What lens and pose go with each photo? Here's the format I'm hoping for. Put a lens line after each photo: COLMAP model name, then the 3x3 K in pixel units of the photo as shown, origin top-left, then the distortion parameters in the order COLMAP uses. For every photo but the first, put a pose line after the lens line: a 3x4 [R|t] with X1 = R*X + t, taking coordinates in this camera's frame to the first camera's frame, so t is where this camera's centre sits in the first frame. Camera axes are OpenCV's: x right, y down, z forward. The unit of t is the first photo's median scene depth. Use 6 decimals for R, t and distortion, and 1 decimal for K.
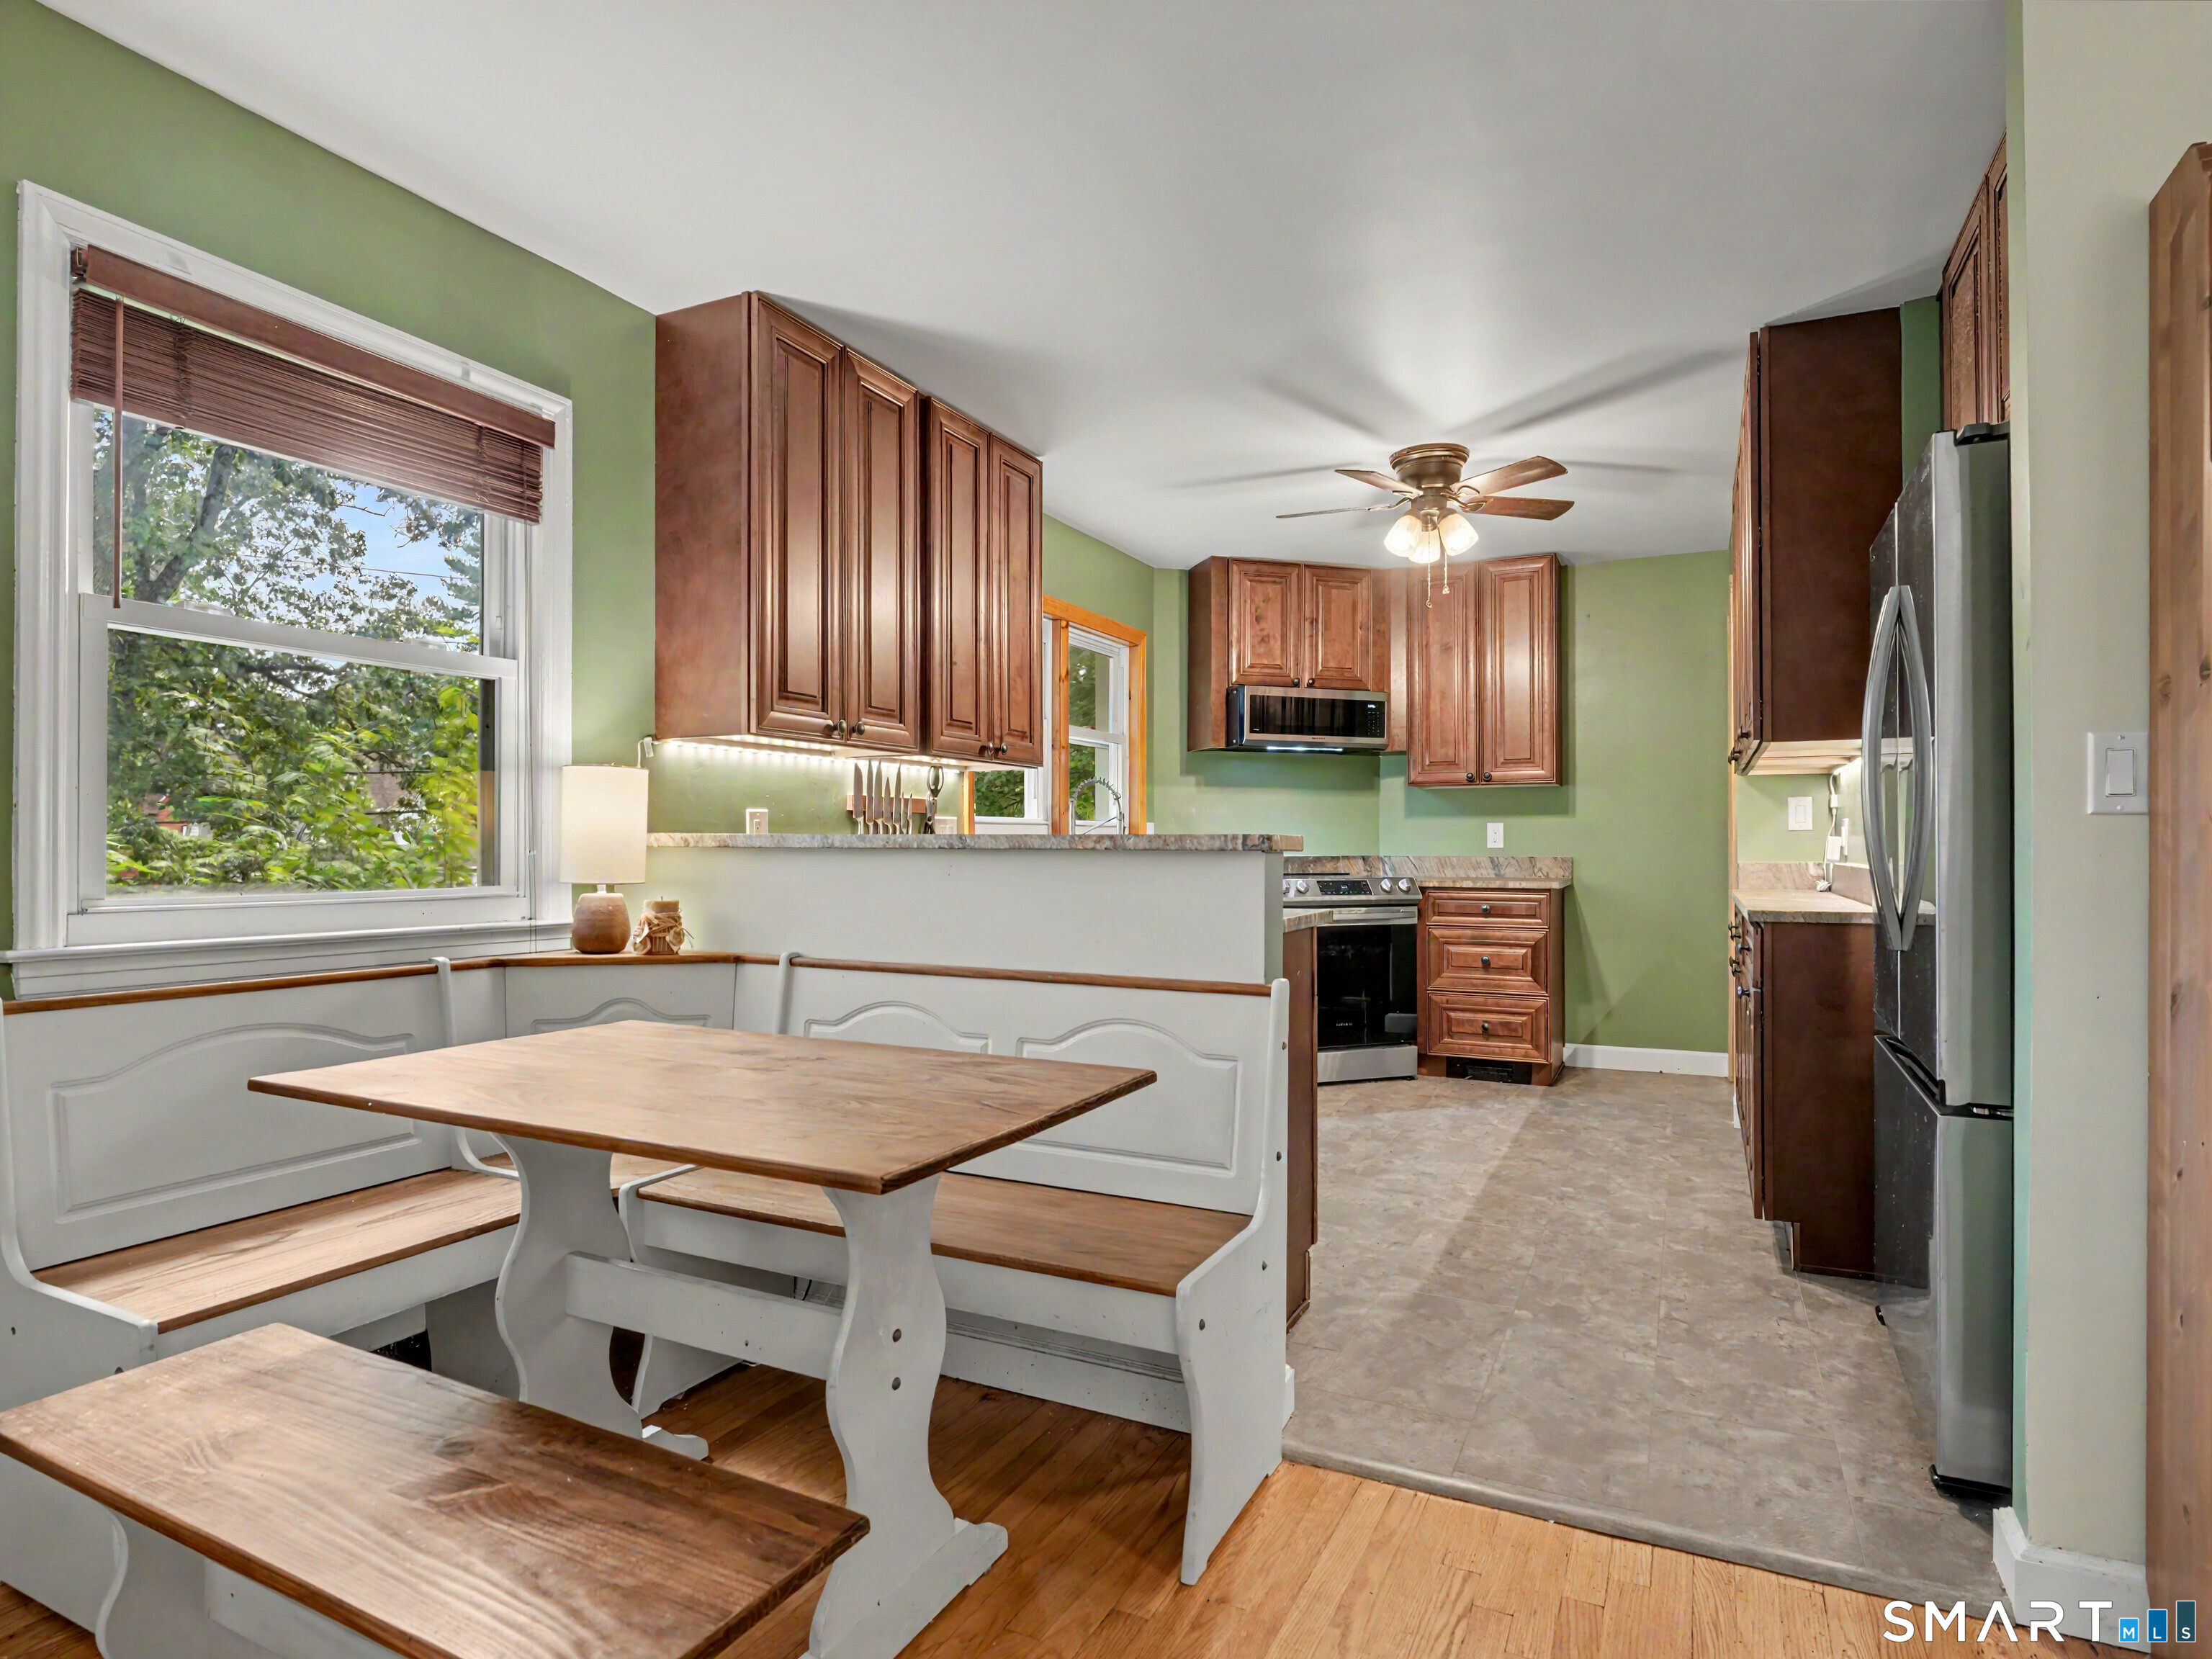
lens RADIAL K [[1205.3, 0, 1106.0], [0, 1205.3, 829.5], [0, 0, 1]] dist [0.005299, 0.000558]
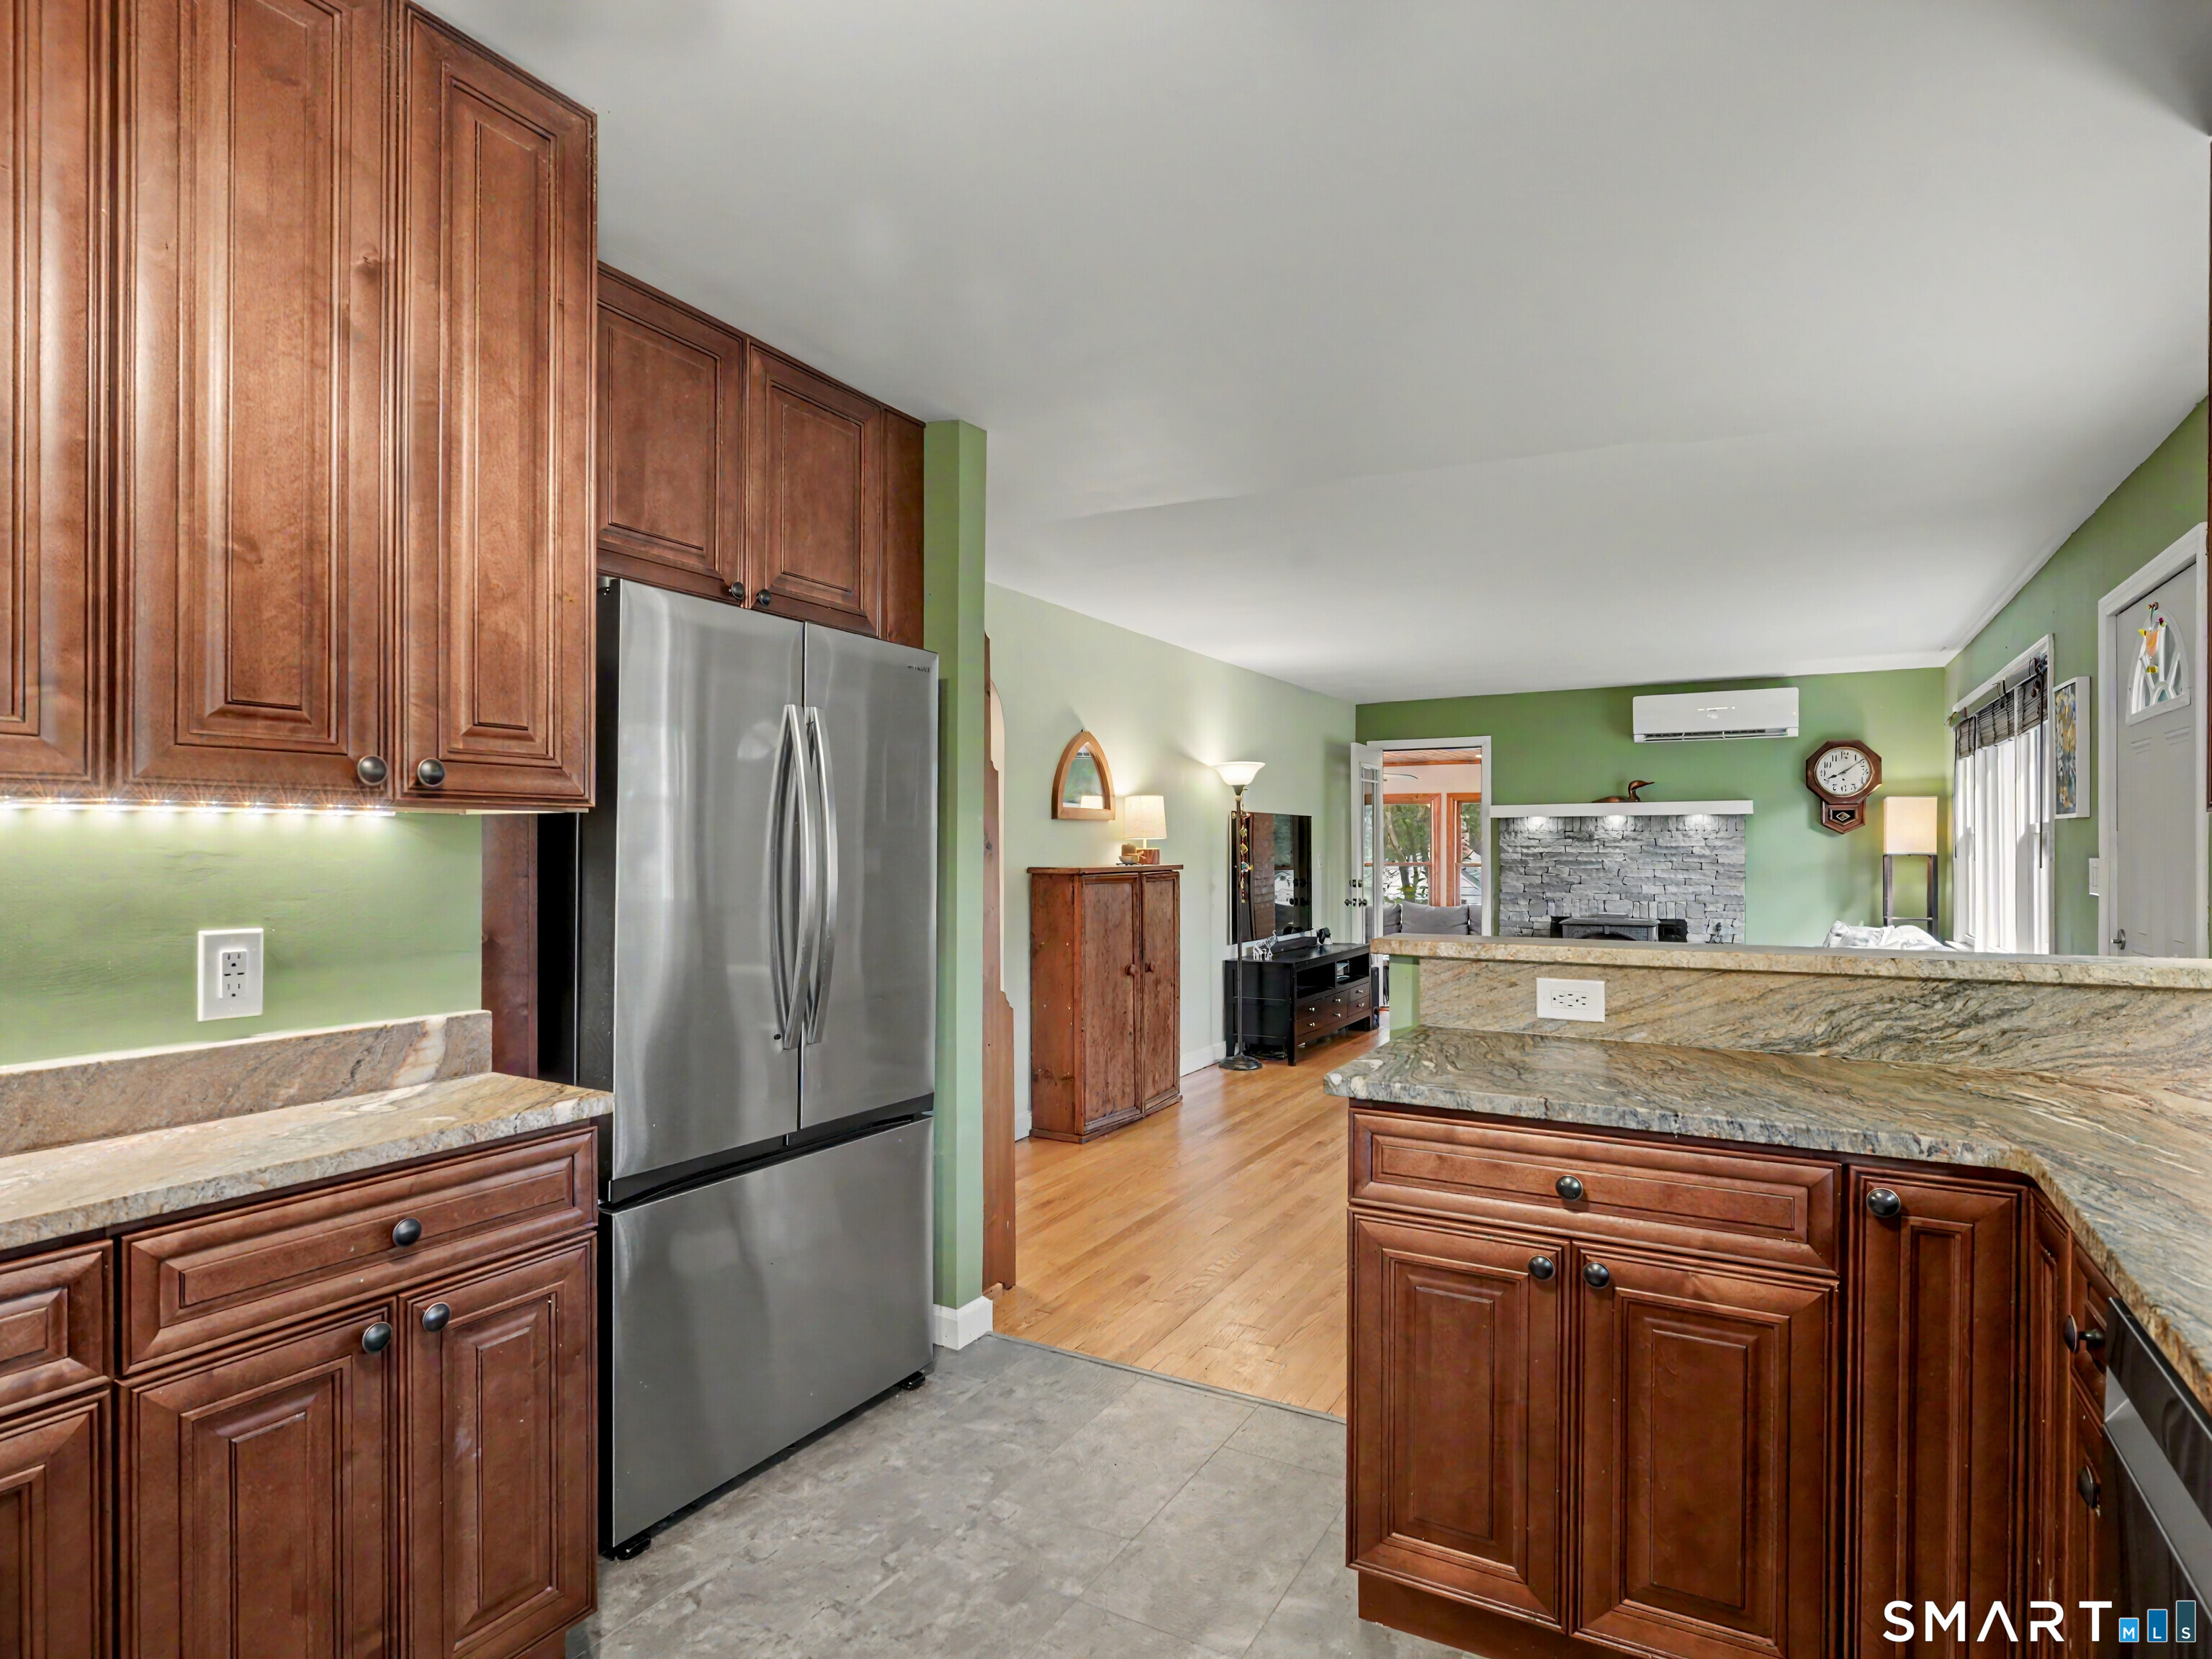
lens RADIAL K [[1189.5, 0, 1103.0], [0, 1189.5, 849.6], [0, 0, 1]] dist [-0.001843, -0.001752]
pose [[-0.998038, -0.004665, 0.062441, 0.149709], [-0.005383, 0.999921, -0.011325, -0.025924], [-0.062383, -0.011639, -0.997984, 0.918218]]
